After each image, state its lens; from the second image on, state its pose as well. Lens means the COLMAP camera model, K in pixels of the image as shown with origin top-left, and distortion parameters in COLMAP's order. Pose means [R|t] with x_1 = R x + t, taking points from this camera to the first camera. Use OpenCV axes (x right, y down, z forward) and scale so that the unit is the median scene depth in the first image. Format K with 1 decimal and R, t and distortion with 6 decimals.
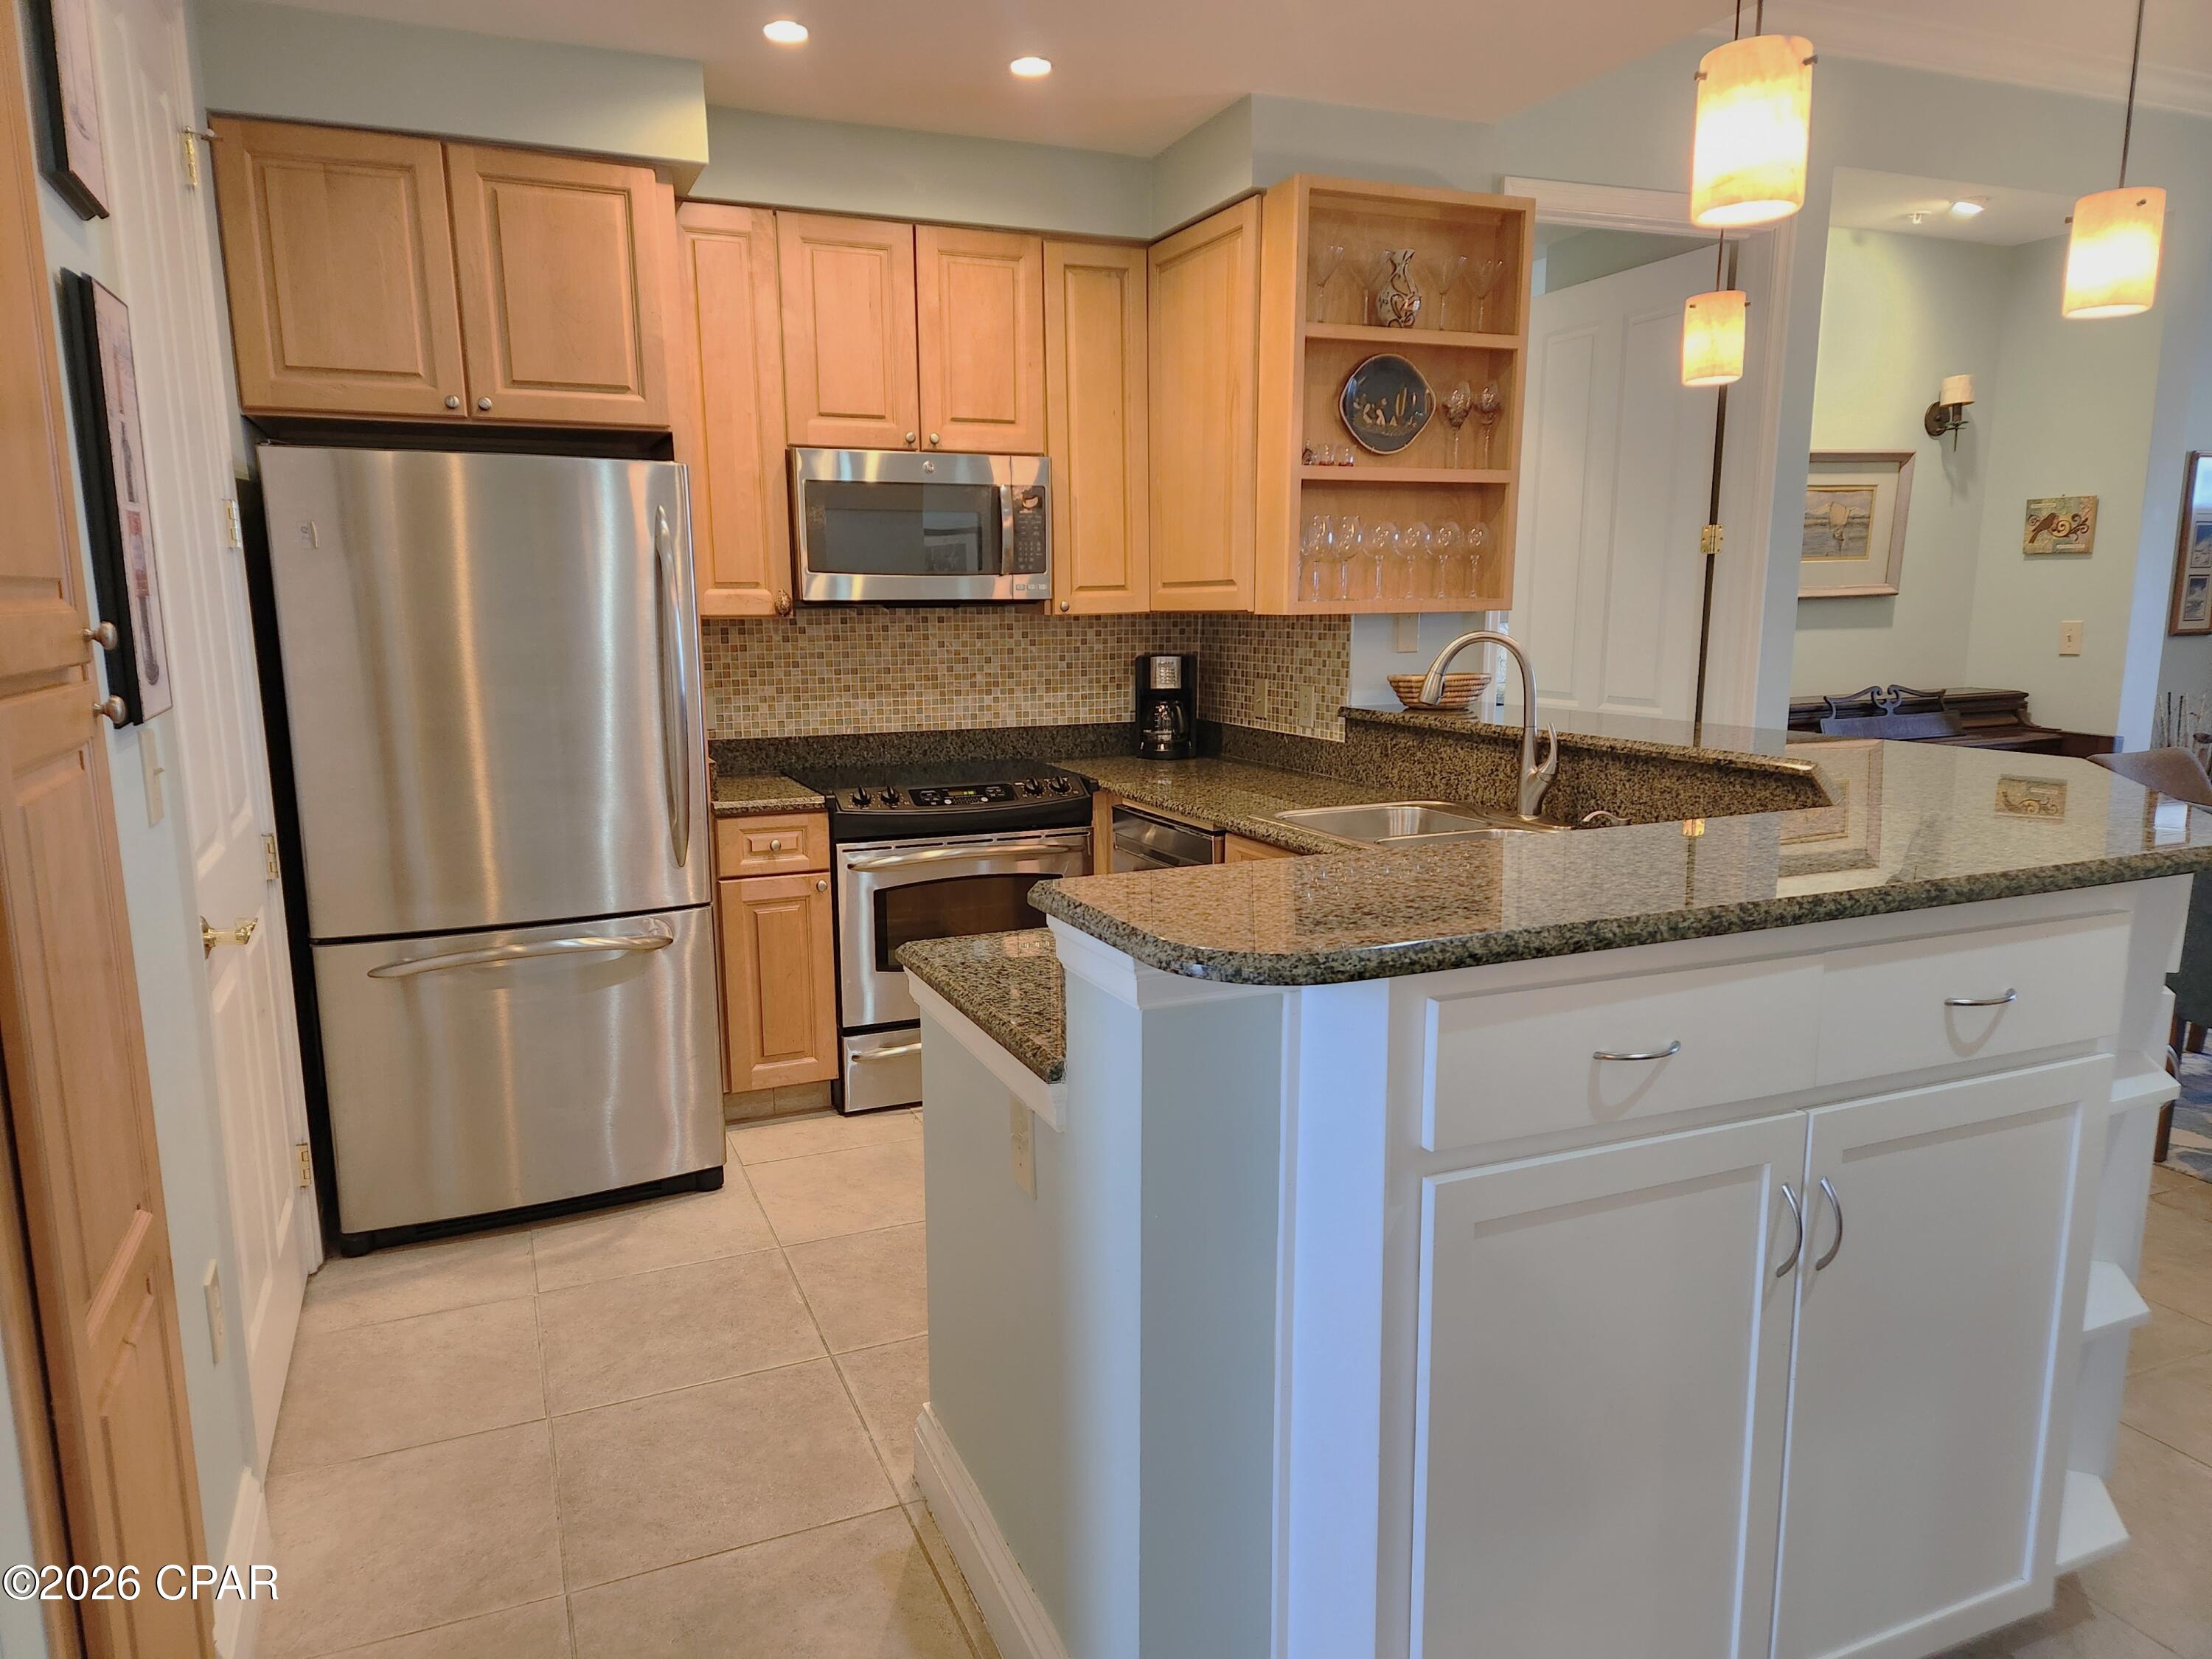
lens RADIAL K [[1451.7, 0, 1095.4], [0, 1451.7, 853.5], [0, 0, 1]] dist [0.050452, 0.000242]
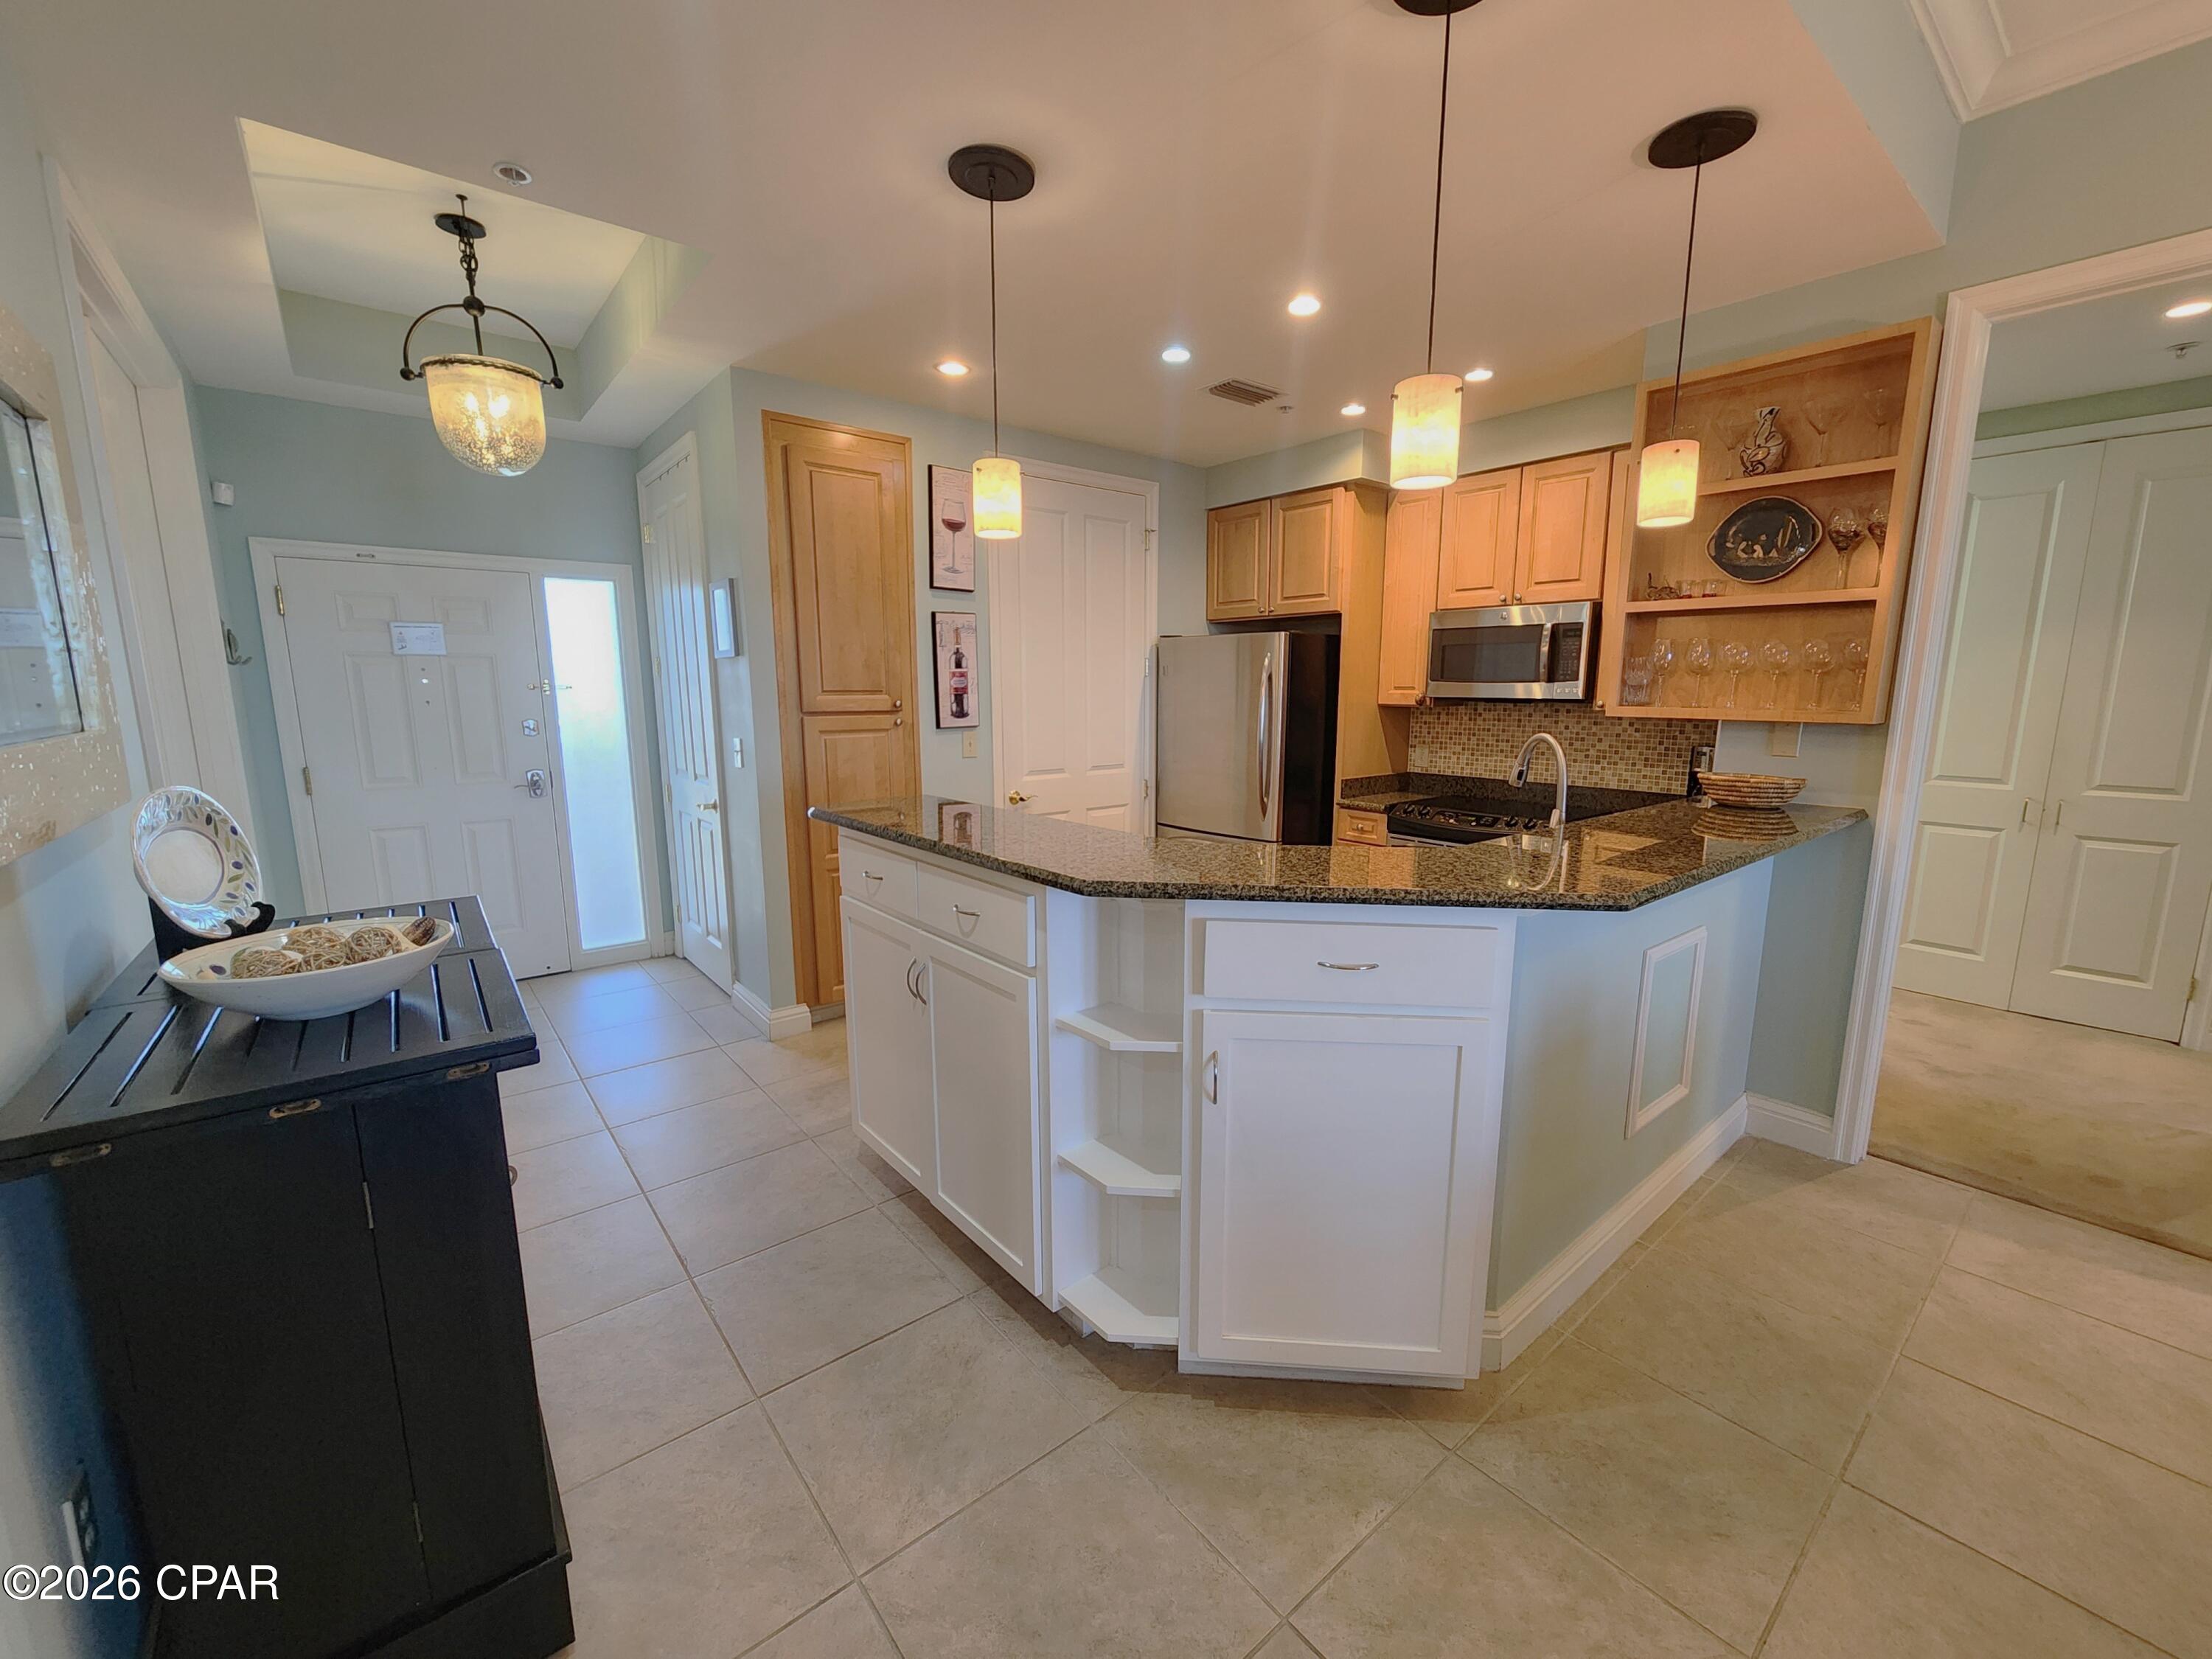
lens RADIAL K [[890.6, 0, 1096.2], [0, 890.6, 820.3], [0, 0, 1]] dist [-0.000034, 0.000033]
pose [[0.282061, 0.154337, -0.946901, 0.728037], [-0.171010, 0.979258, 0.108671, -0.076440], [0.944032, 0.131278, 0.302603, 0.316613]]
